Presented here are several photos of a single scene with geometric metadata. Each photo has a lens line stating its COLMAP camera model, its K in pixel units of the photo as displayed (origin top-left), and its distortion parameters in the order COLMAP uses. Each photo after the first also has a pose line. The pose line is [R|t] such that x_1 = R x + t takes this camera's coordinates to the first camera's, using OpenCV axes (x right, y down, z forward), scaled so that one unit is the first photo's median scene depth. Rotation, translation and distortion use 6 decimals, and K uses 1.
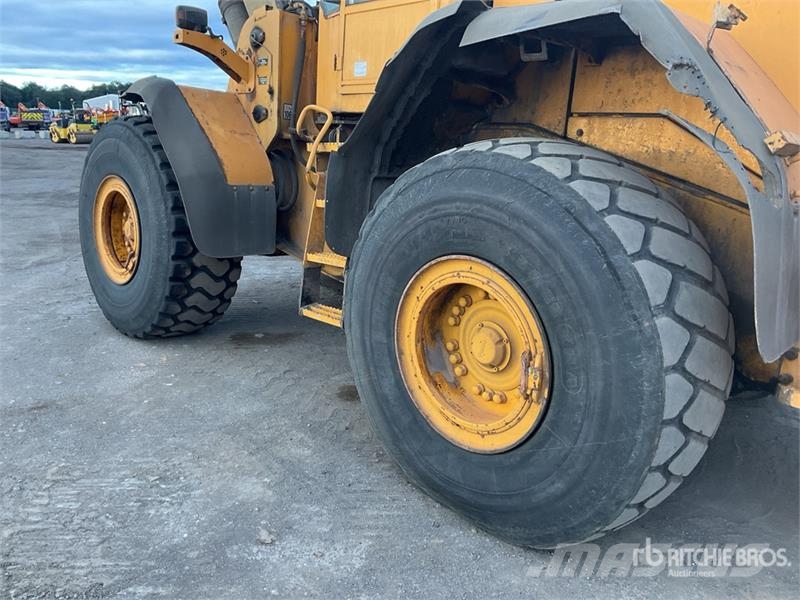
lens RADIAL K [[656.1, 0, 401.6], [0, 656.1, 300.3], [0, 0, 1]] dist [0.094578, -0.181035]
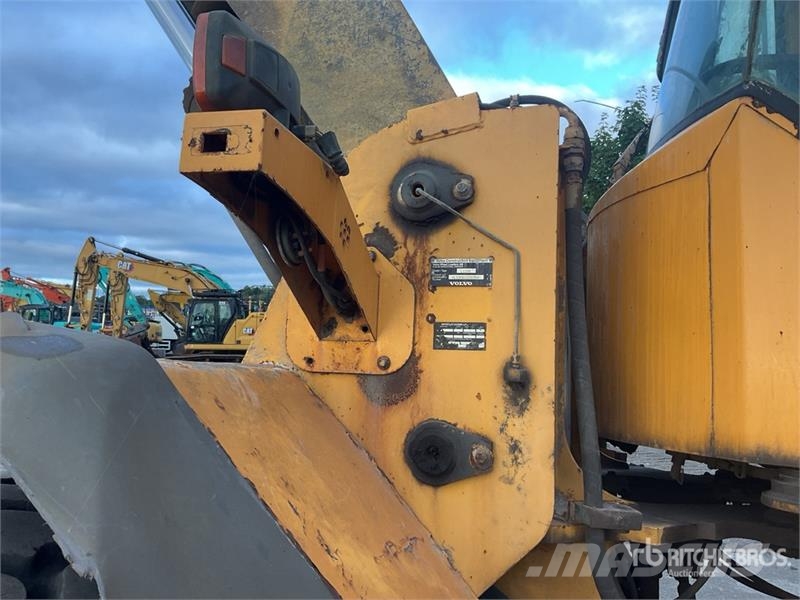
lens RADIAL K [[656.1, 0, 401.6], [0, 656.1, 300.3], [0, 0, 1]] dist [0.094578, -0.181035]
pose [[0.884041, 0.026515, 0.466657, -0.487583], [0.111906, 0.957346, -0.266393, -0.373429], [-0.453816, 0.287724, 0.843366, 1.050878]]
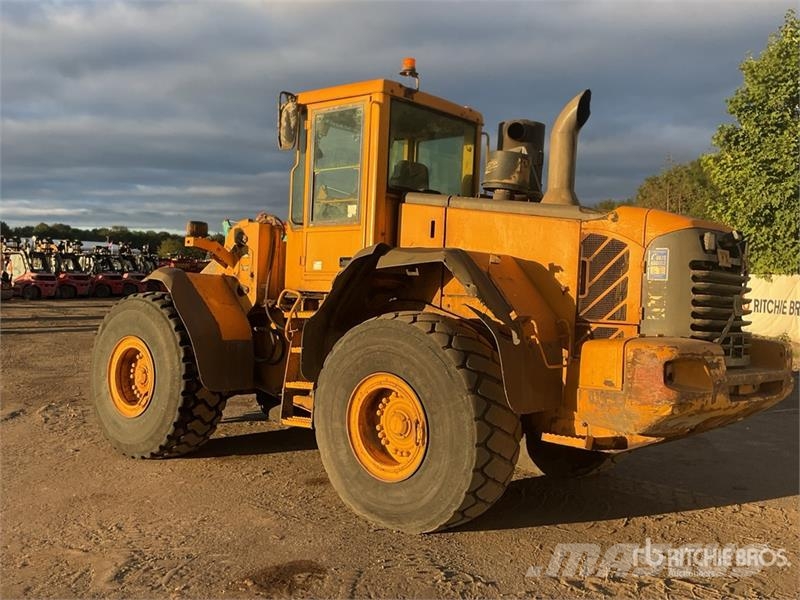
lens RADIAL K [[826.9, 0, 402.2], [0, 826.9, 303.8], [0, 0, 1]] dist [0.122212, -0.272341]
pose [[0.996348, -0.022985, 0.082238, -0.030677], [0.039734, 0.977267, -0.208255, 0.175982], [-0.075582, 0.210762, 0.974611, -1.019865]]
